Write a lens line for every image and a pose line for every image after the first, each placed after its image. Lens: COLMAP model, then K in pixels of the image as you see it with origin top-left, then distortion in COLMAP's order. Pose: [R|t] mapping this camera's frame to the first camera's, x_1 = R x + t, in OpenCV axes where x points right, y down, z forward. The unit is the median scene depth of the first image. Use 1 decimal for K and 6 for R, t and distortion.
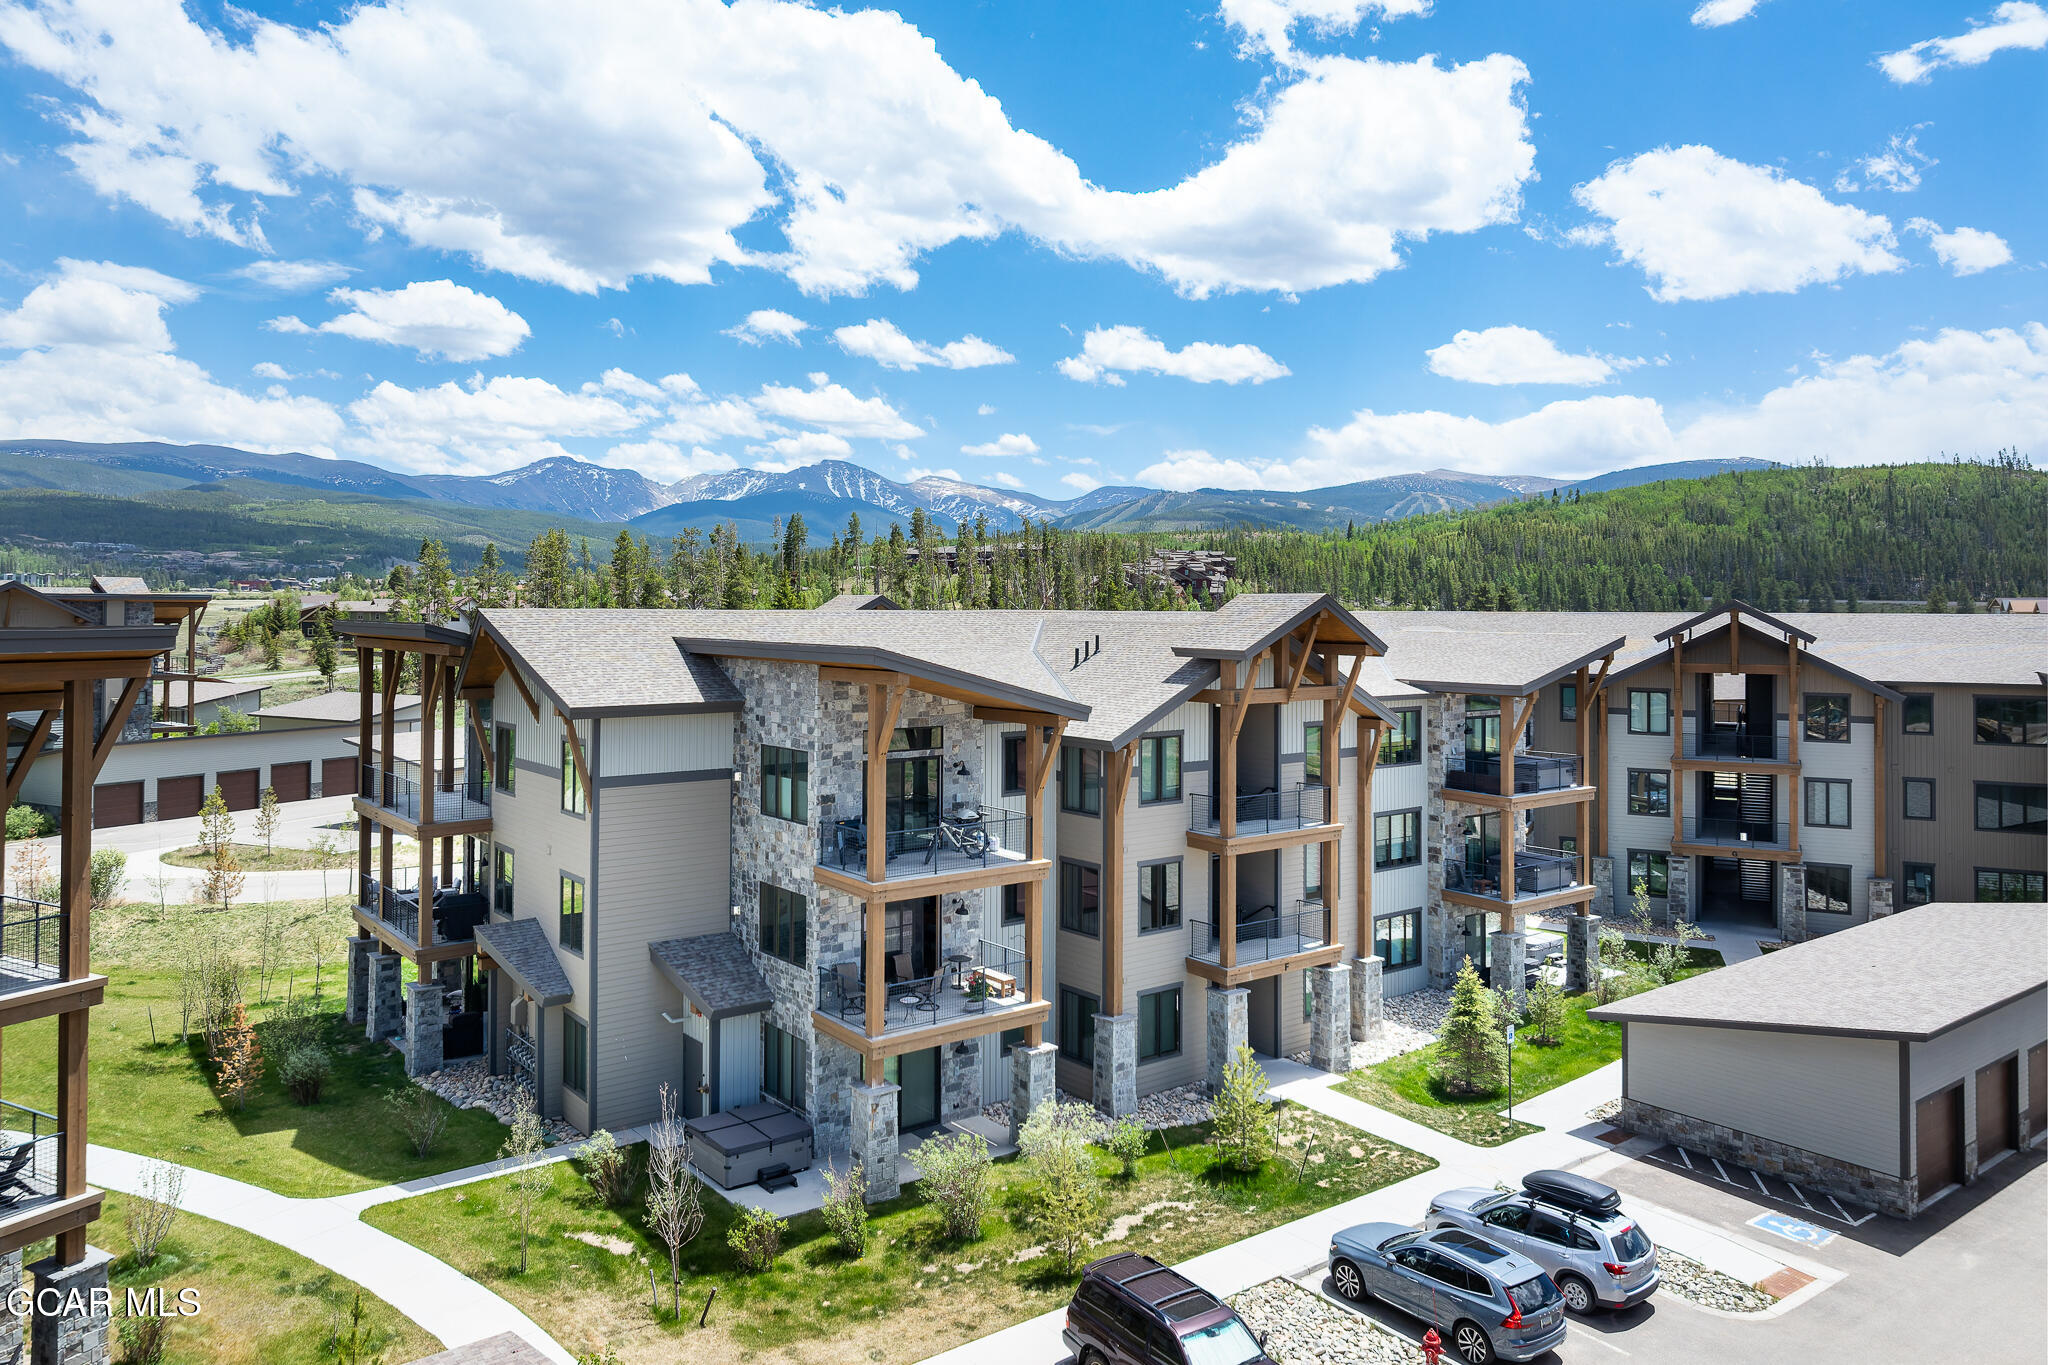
lens RADIAL K [[1440.8, 0, 1005.3], [0, 1440.8, 579.7], [0, 0, 1]] dist [-0.000467, 0.000525]
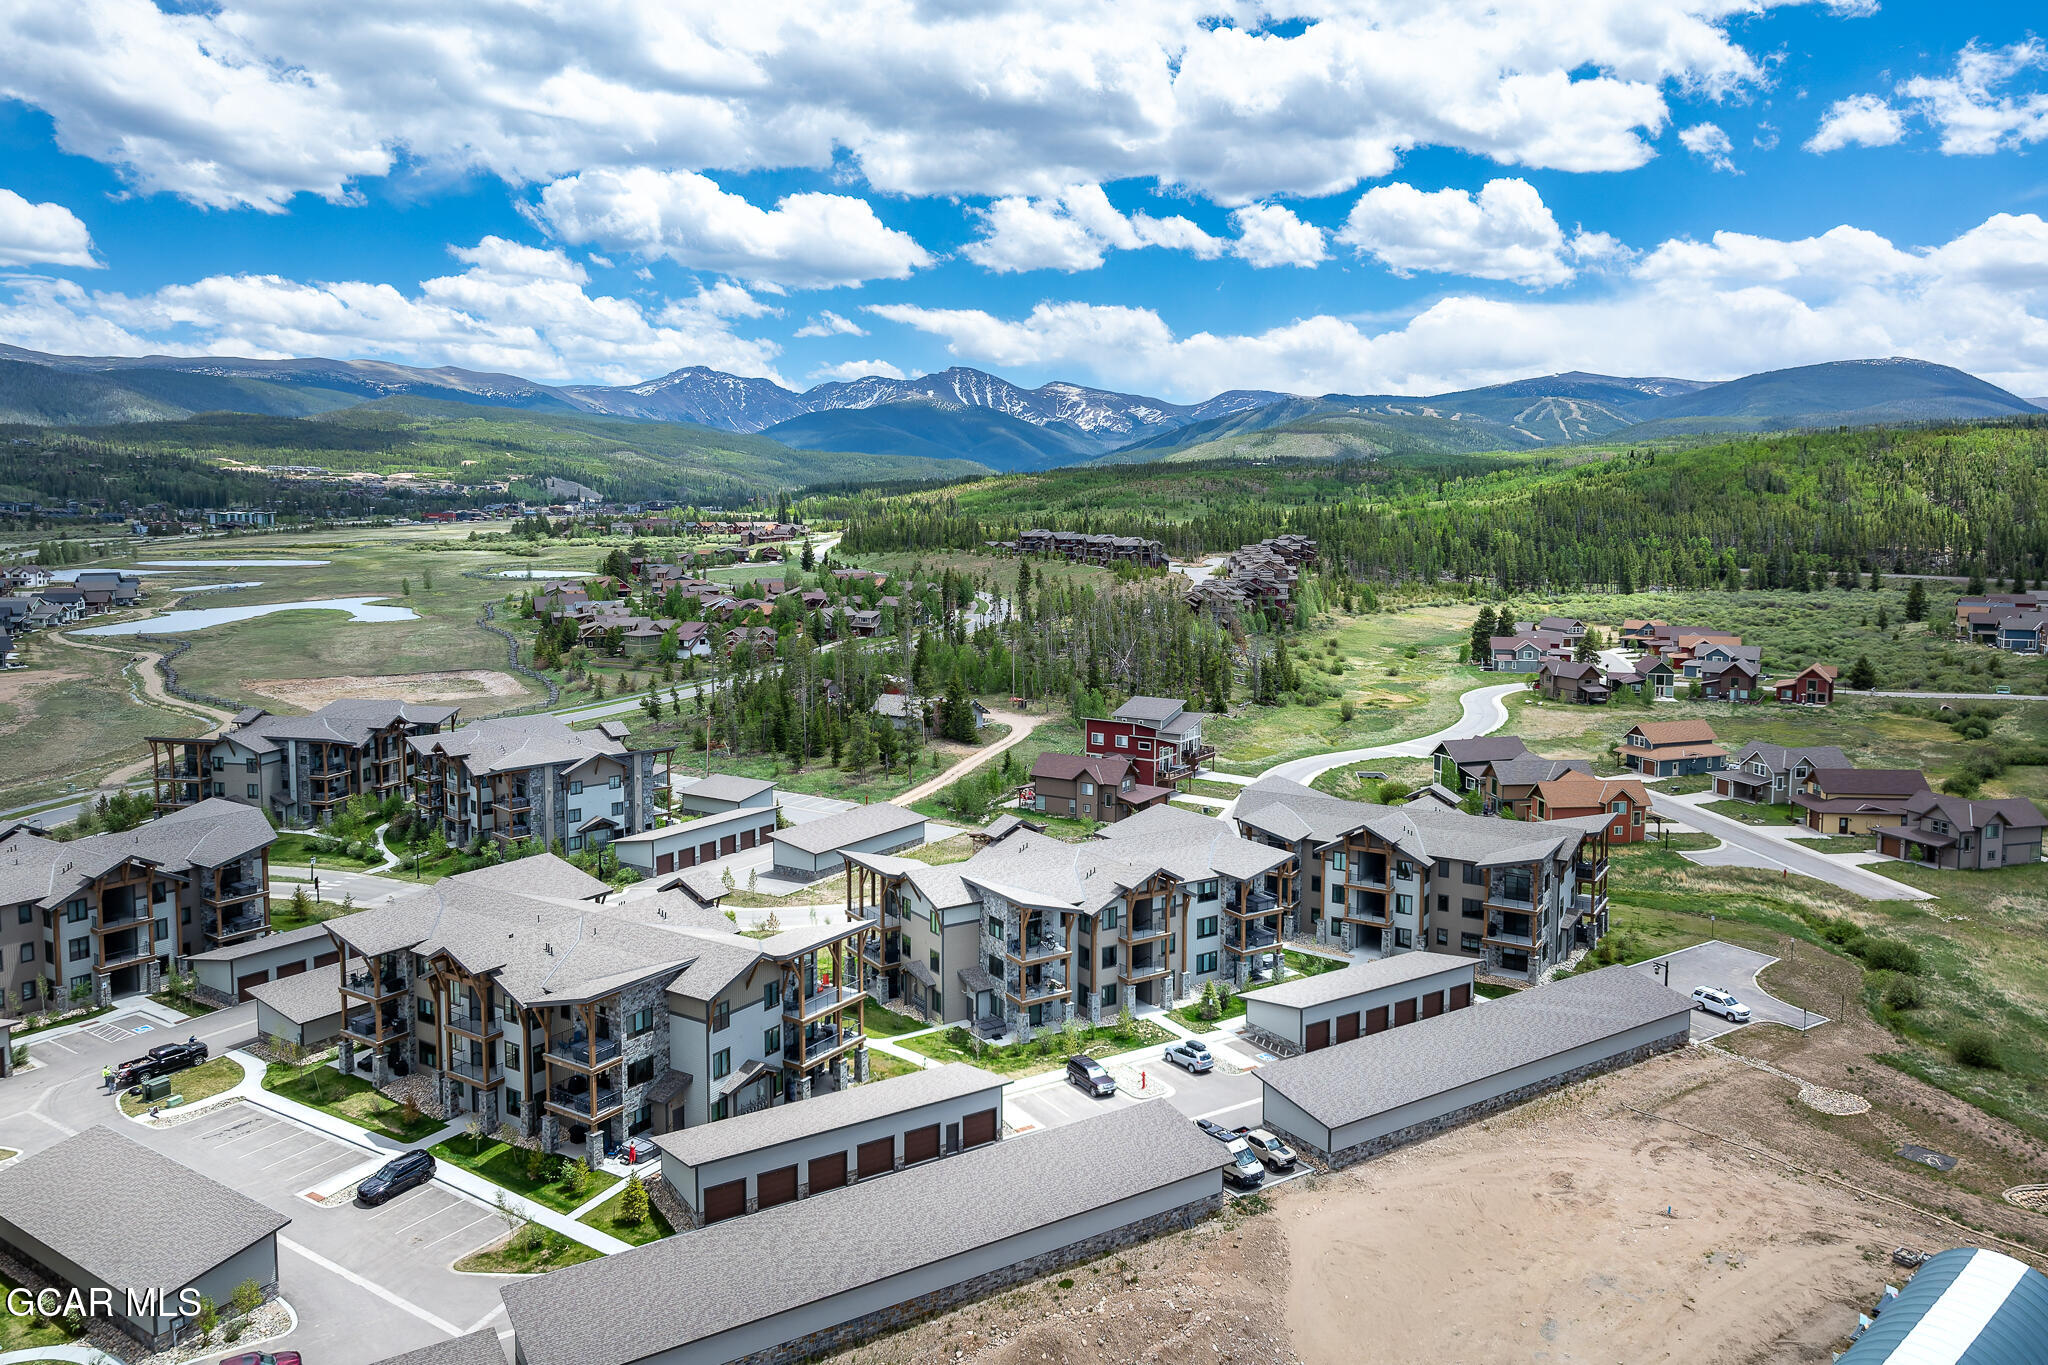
lens RADIAL K [[1486.2, 0, 1024.0], [0, 1486.2, 682.5], [0, 0, 1]] dist [-0.002252, -0.003646]
pose [[0.997217, 0.009097, -0.073996, 0.166309], [0.002402, 0.988093, 0.153837, -0.961560], [0.074514, -0.153587, 0.985322, -2.350627]]
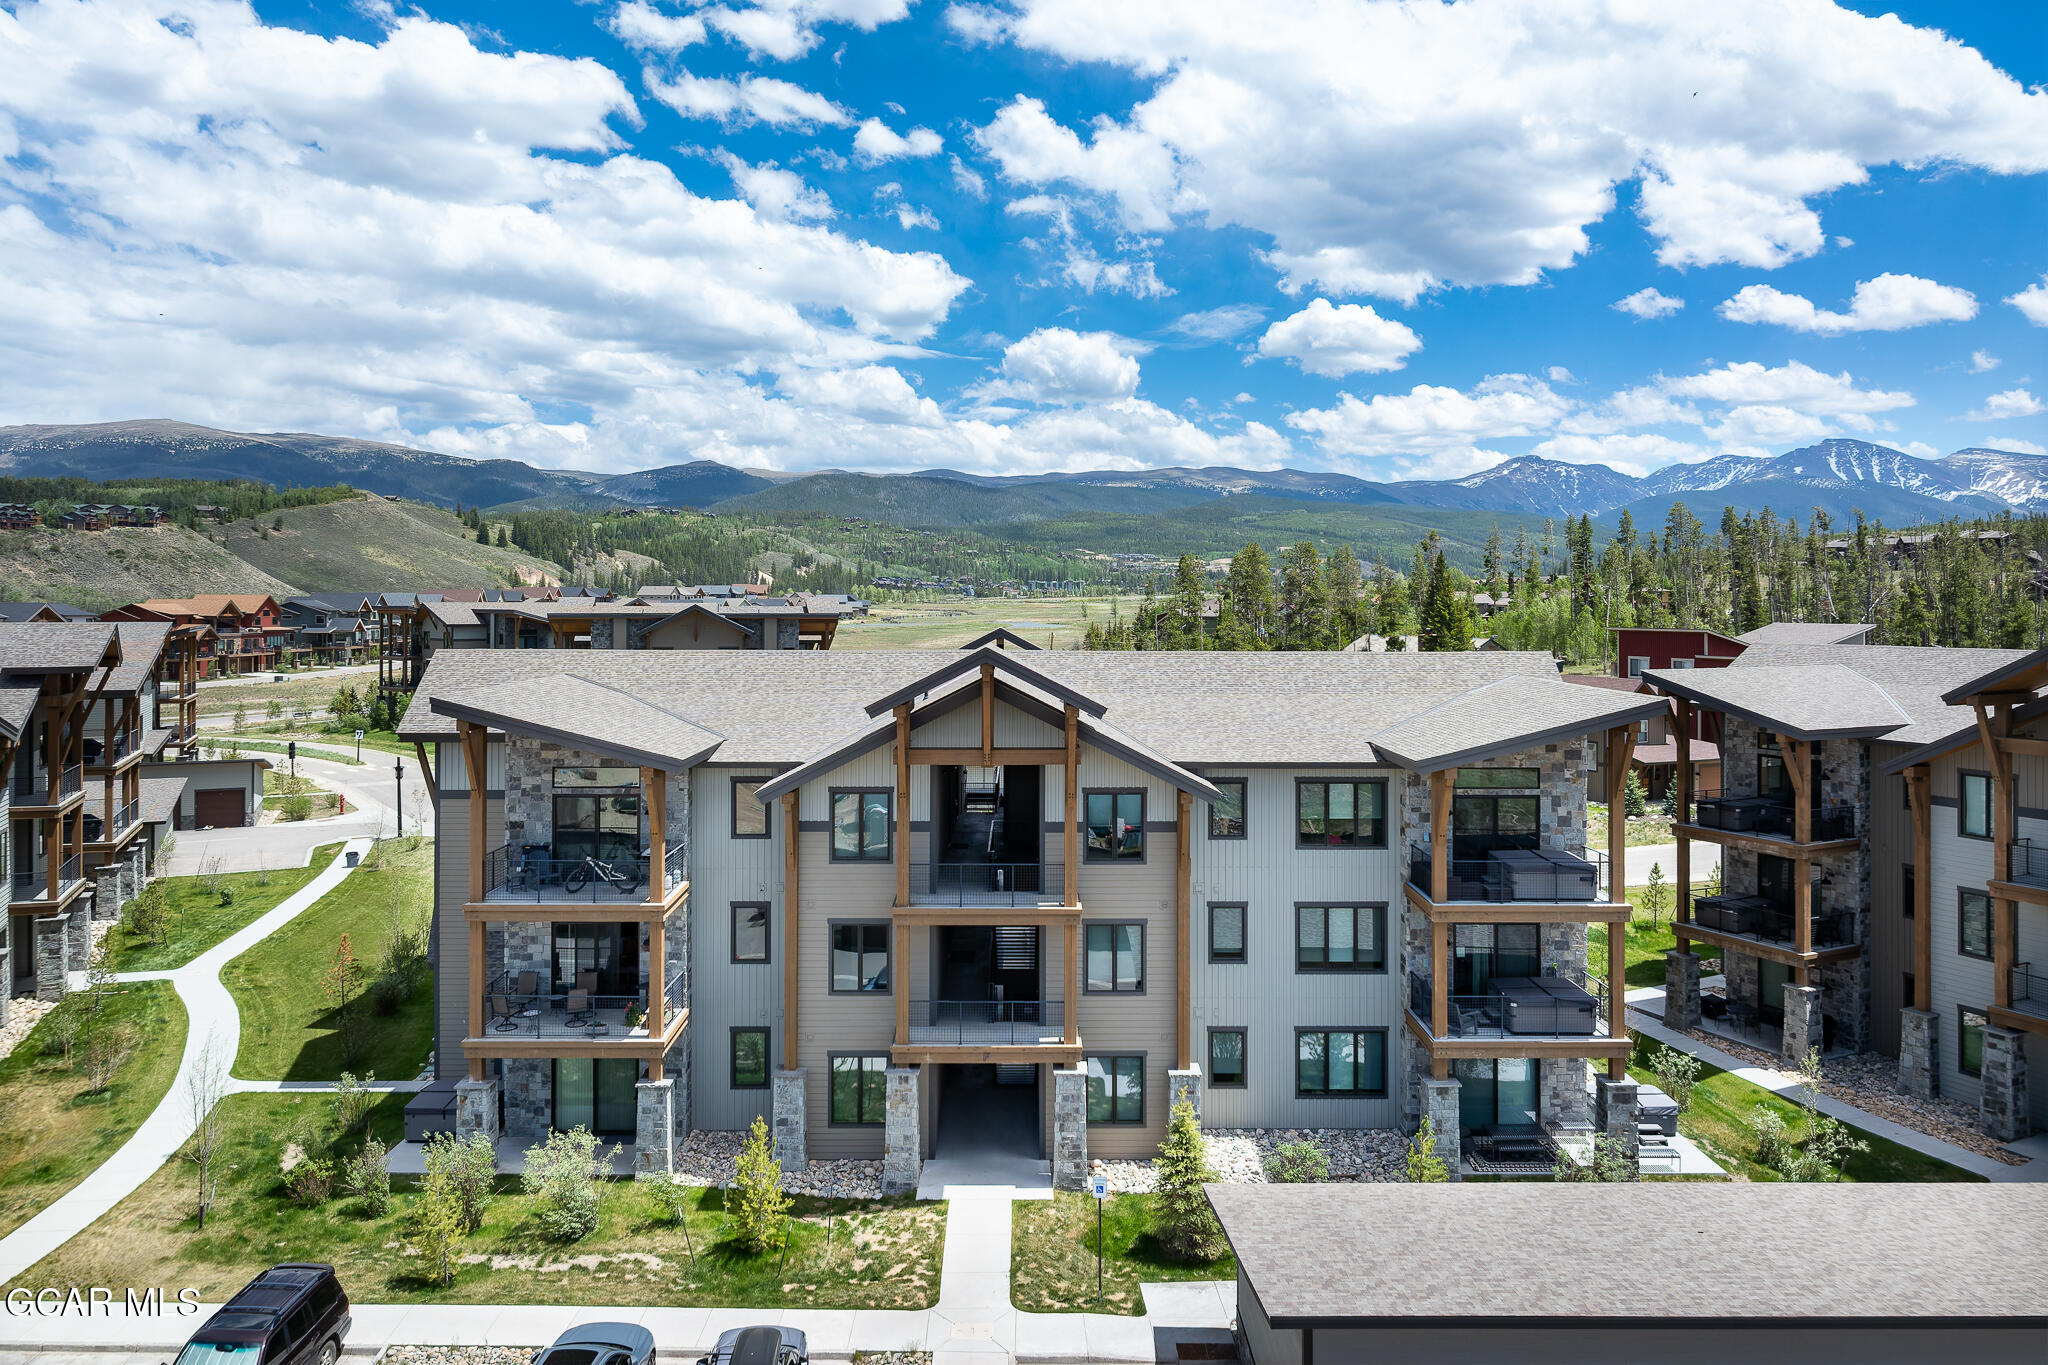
lens RADIAL K [[1416.1, 0, 1026.8], [0, 1416.1, 593.9], [0, 0, 1]] dist [-0.004874, 0.003537]
pose [[0.788510, -0.007977, -0.614970, 0.823672], [0.015013, 0.999868, 0.006279, -0.029285], [0.614839, -0.014183, 0.788525, 0.344013]]
